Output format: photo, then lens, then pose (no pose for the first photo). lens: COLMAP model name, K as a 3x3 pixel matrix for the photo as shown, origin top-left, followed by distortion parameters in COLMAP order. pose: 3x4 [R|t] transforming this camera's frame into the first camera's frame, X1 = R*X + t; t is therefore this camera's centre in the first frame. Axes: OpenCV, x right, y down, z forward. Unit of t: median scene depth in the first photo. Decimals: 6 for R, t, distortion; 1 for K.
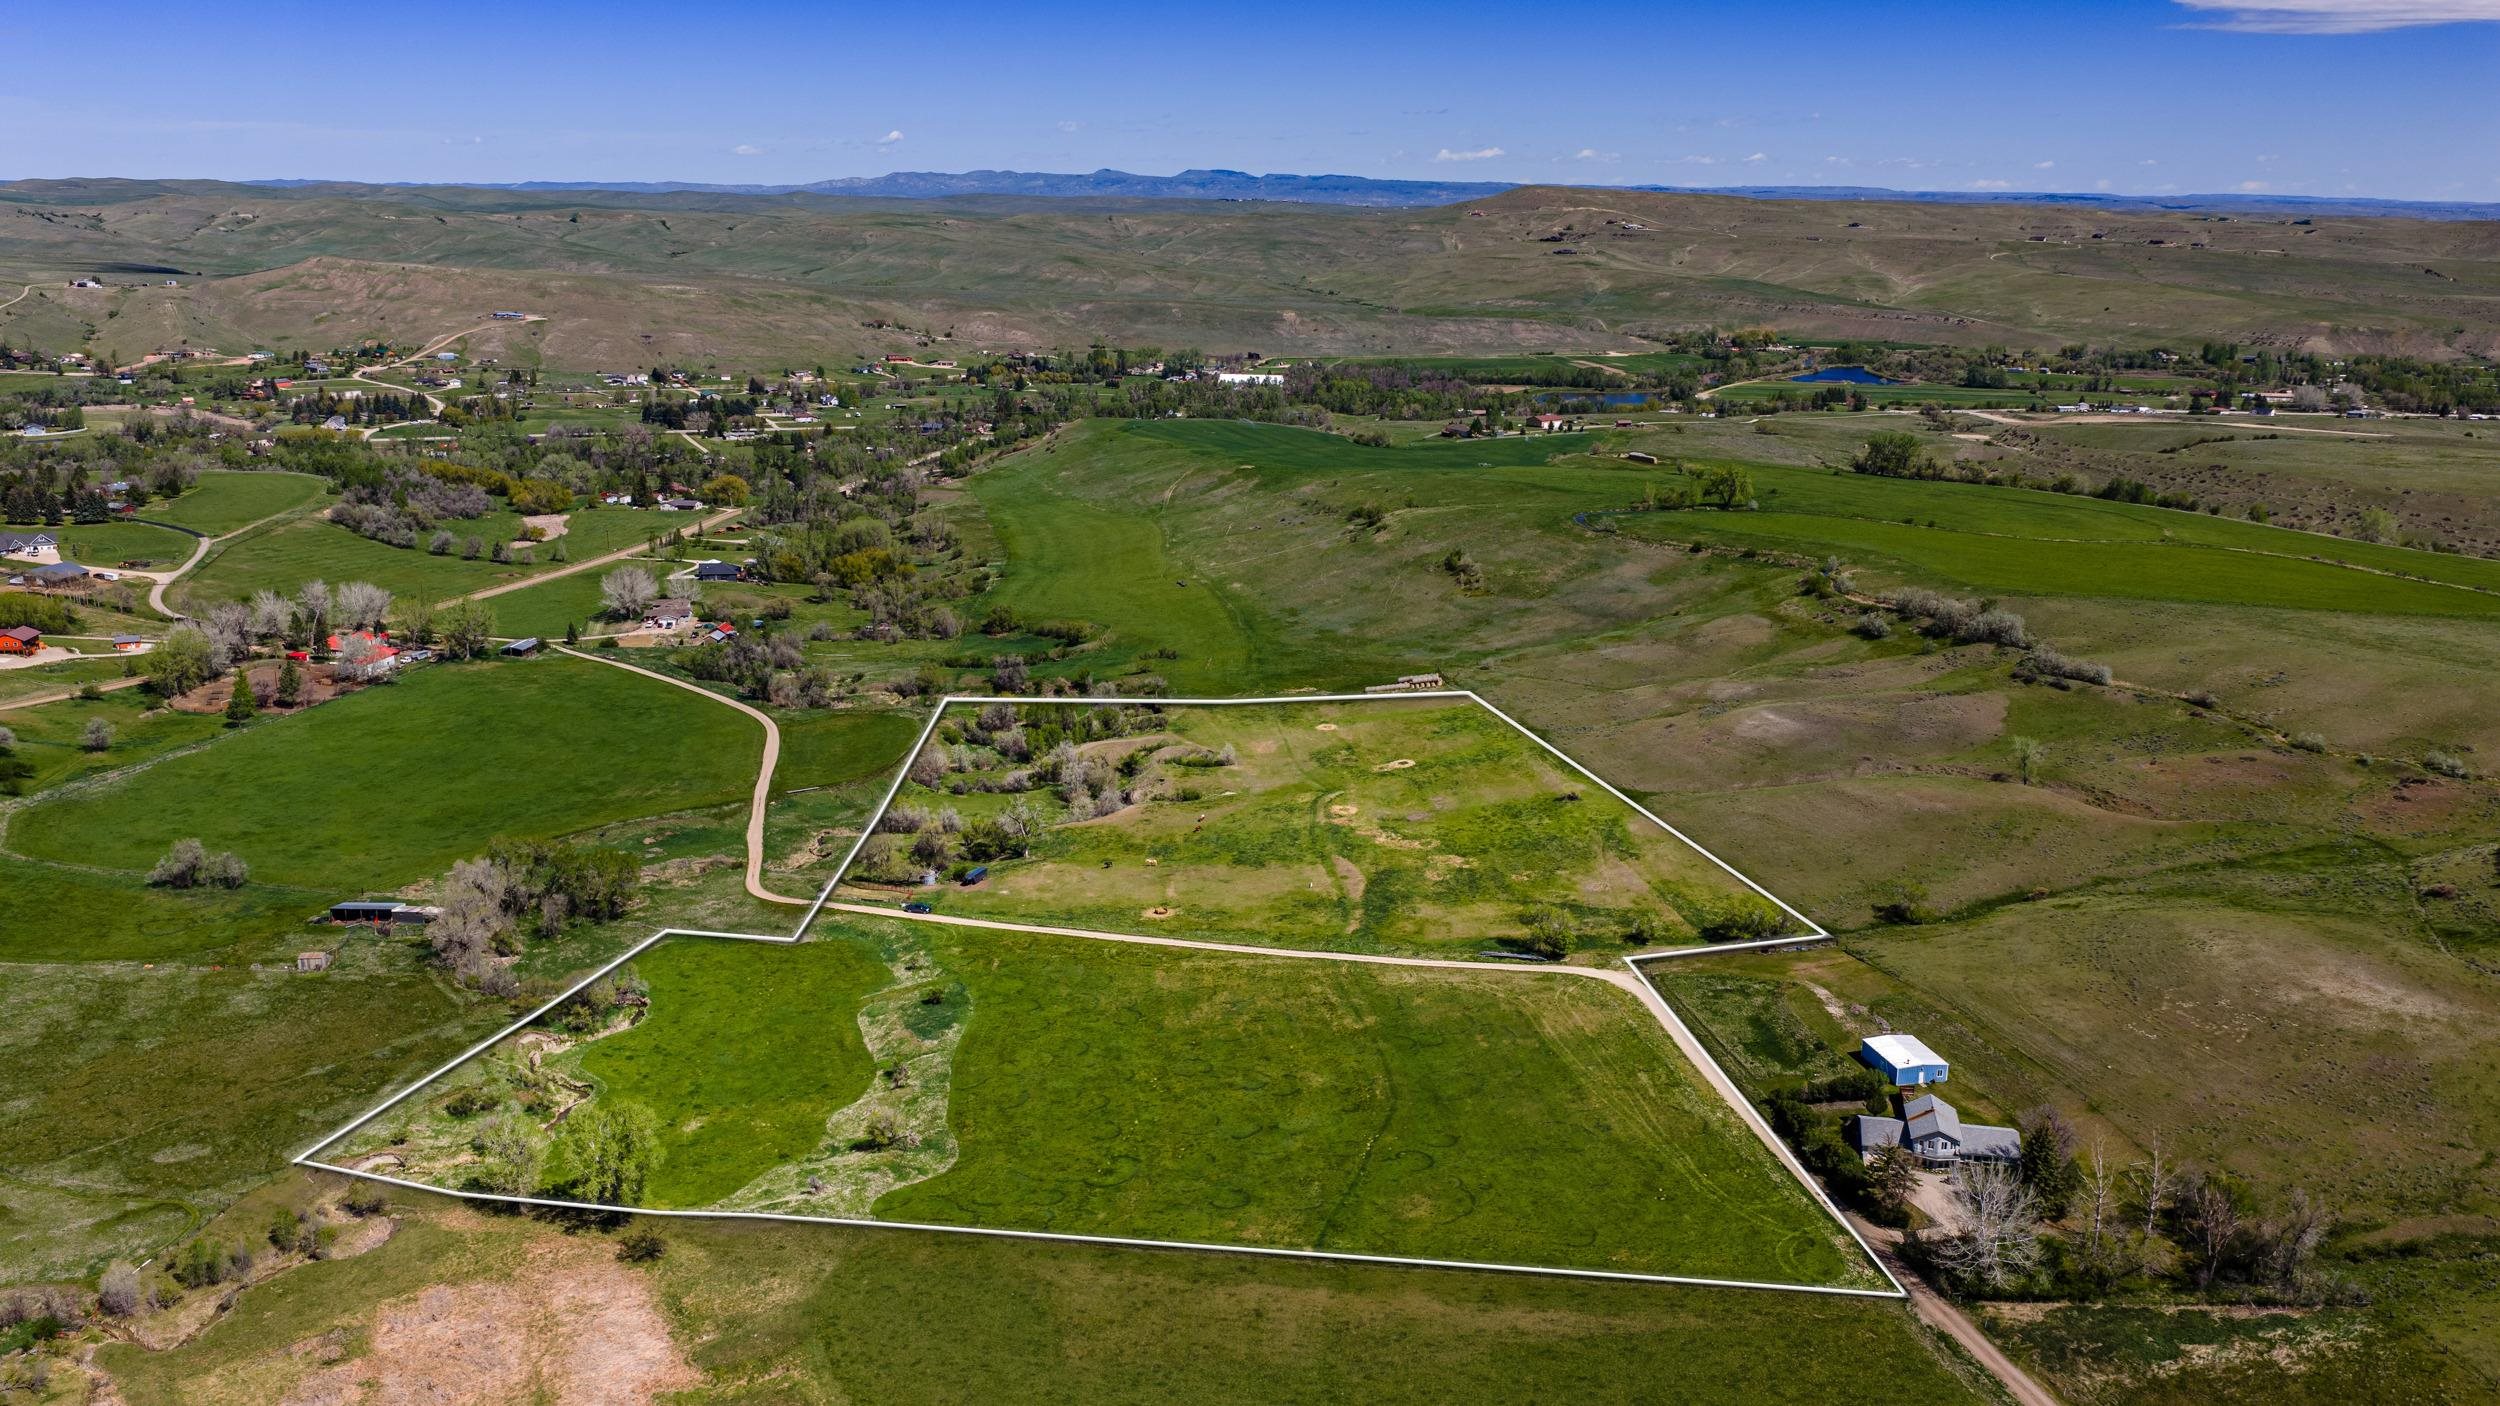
lens RADIAL K [[2034.5, 0, 1247.8], [0, 2034.5, 703.1], [0, 0, 1]] dist [0.031765, -0.074466]
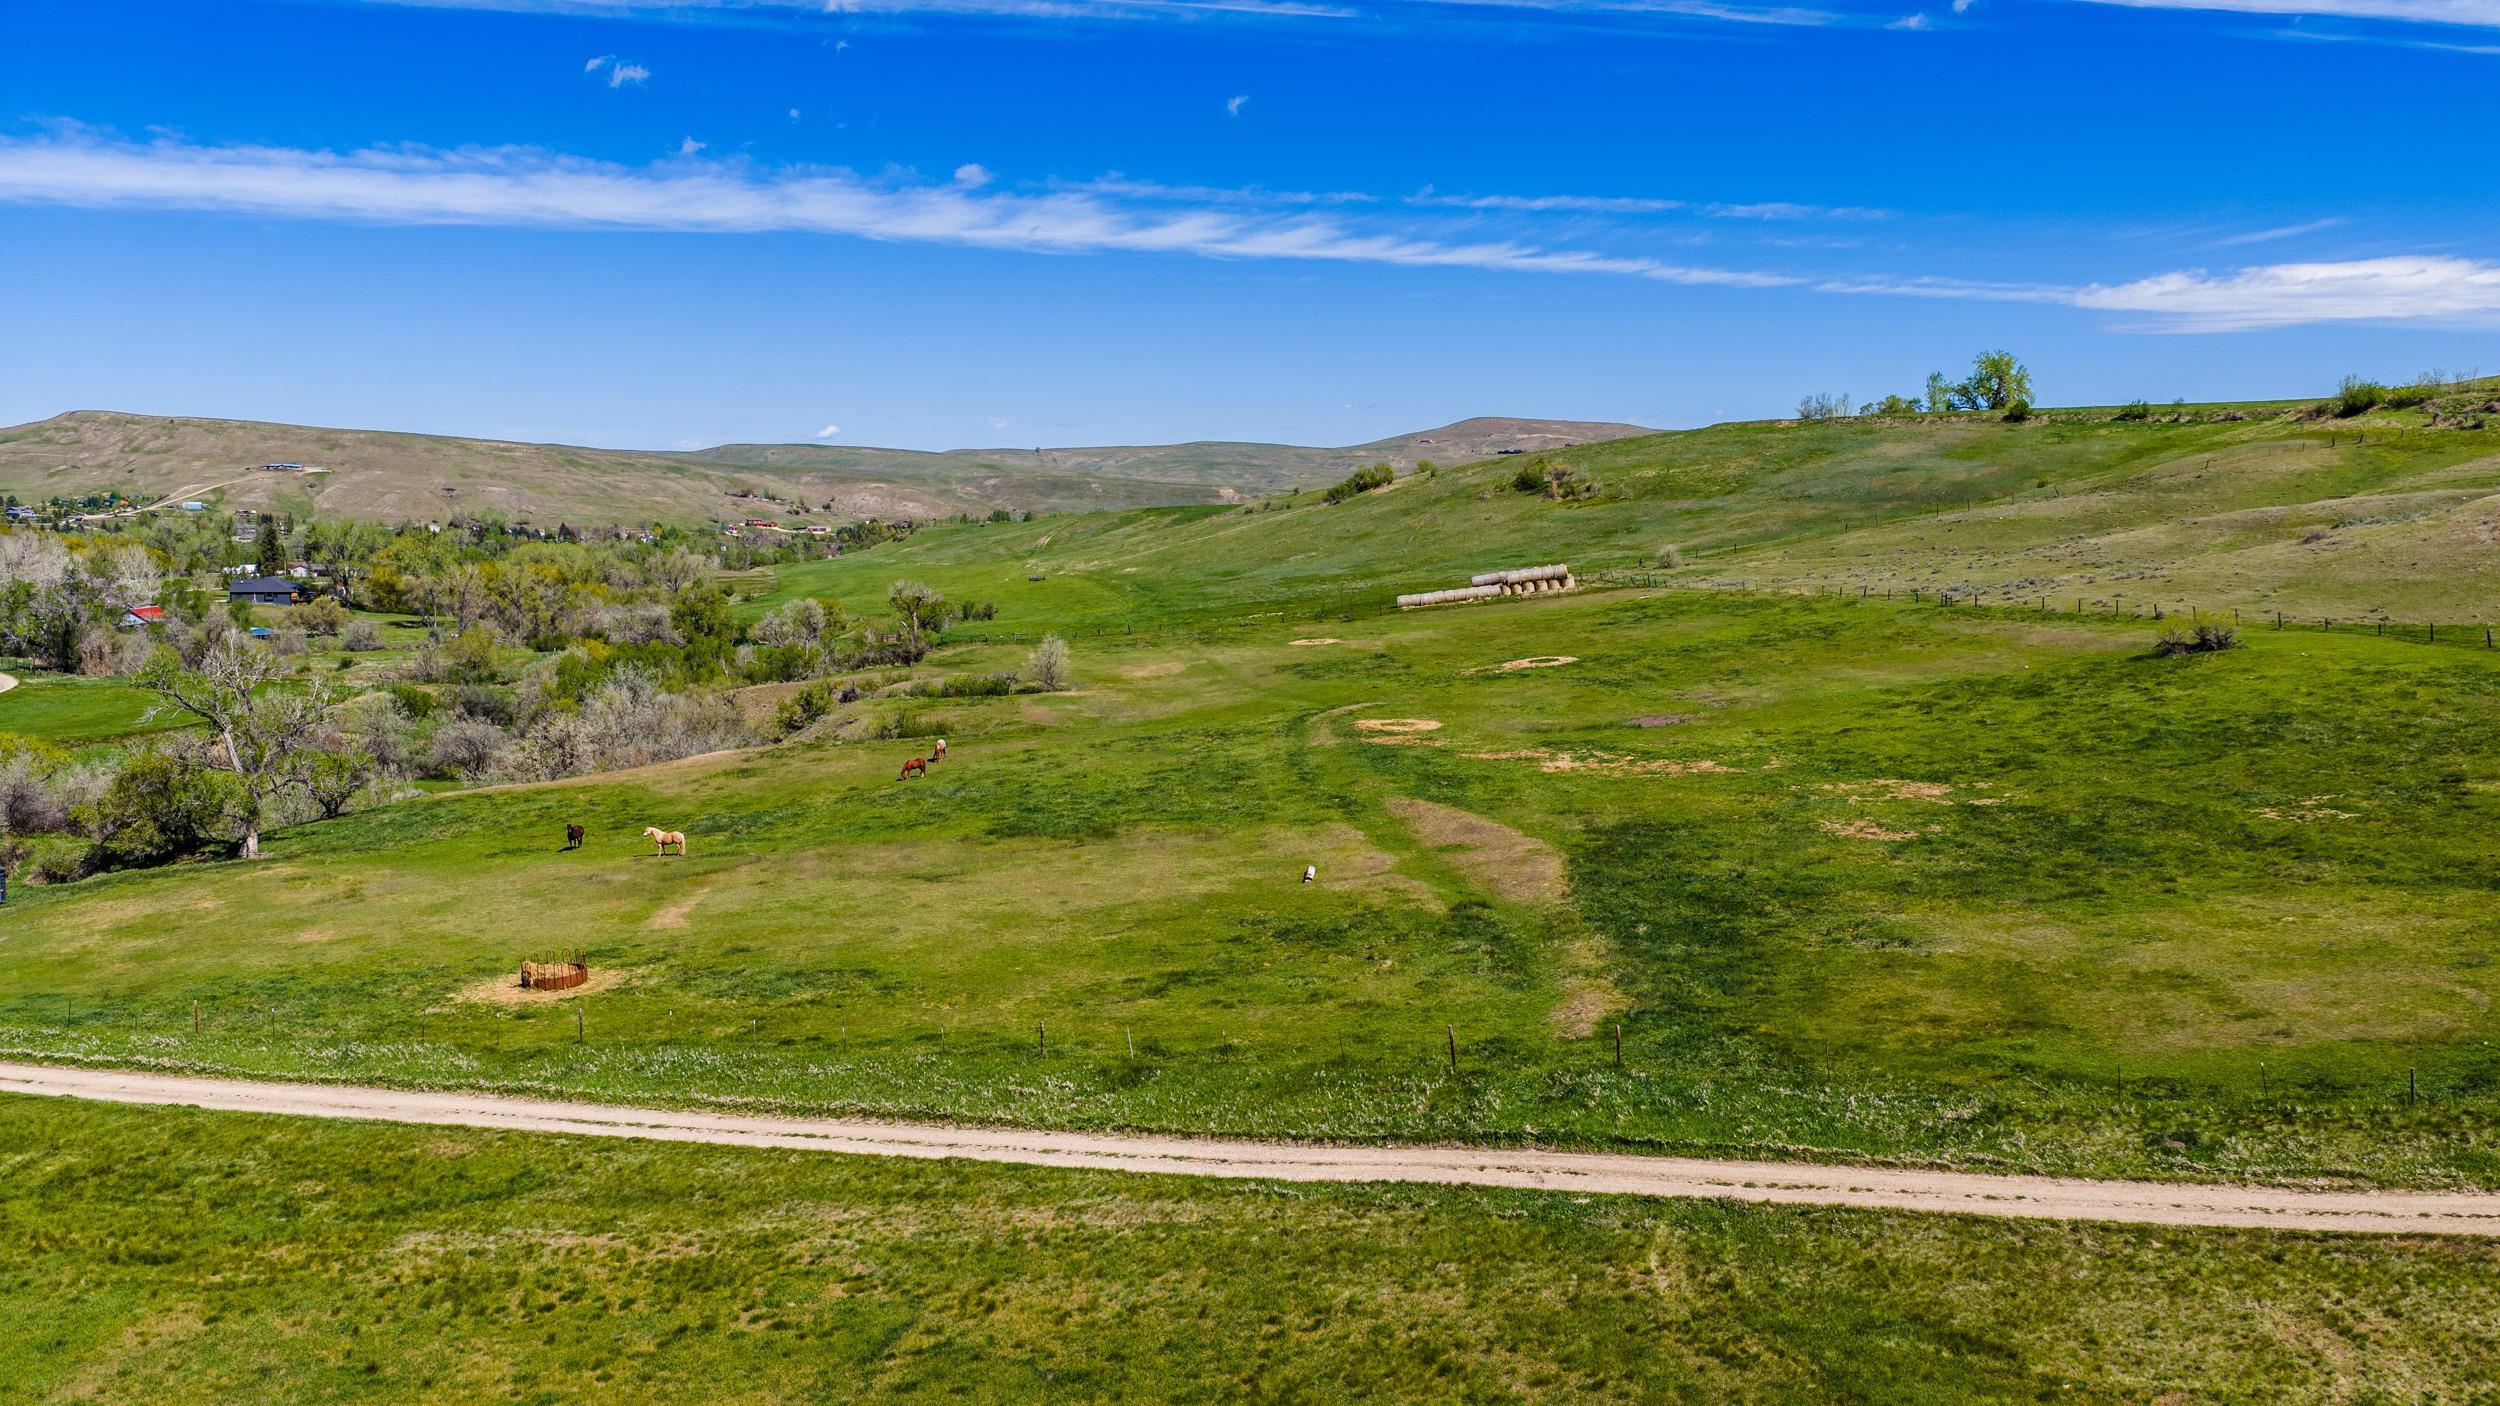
lens RADIAL K [[2034.5, 0, 1247.8], [0, 2034.5, 703.1], [0, 0, 1]] dist [0.031765, -0.074466]
pose [[0.999566, -0.002585, 0.029360, 0.015253], [0.006679, 0.990097, -0.140224, 0.086056], [-0.028707, 0.140359, 0.989684, 0.661041]]
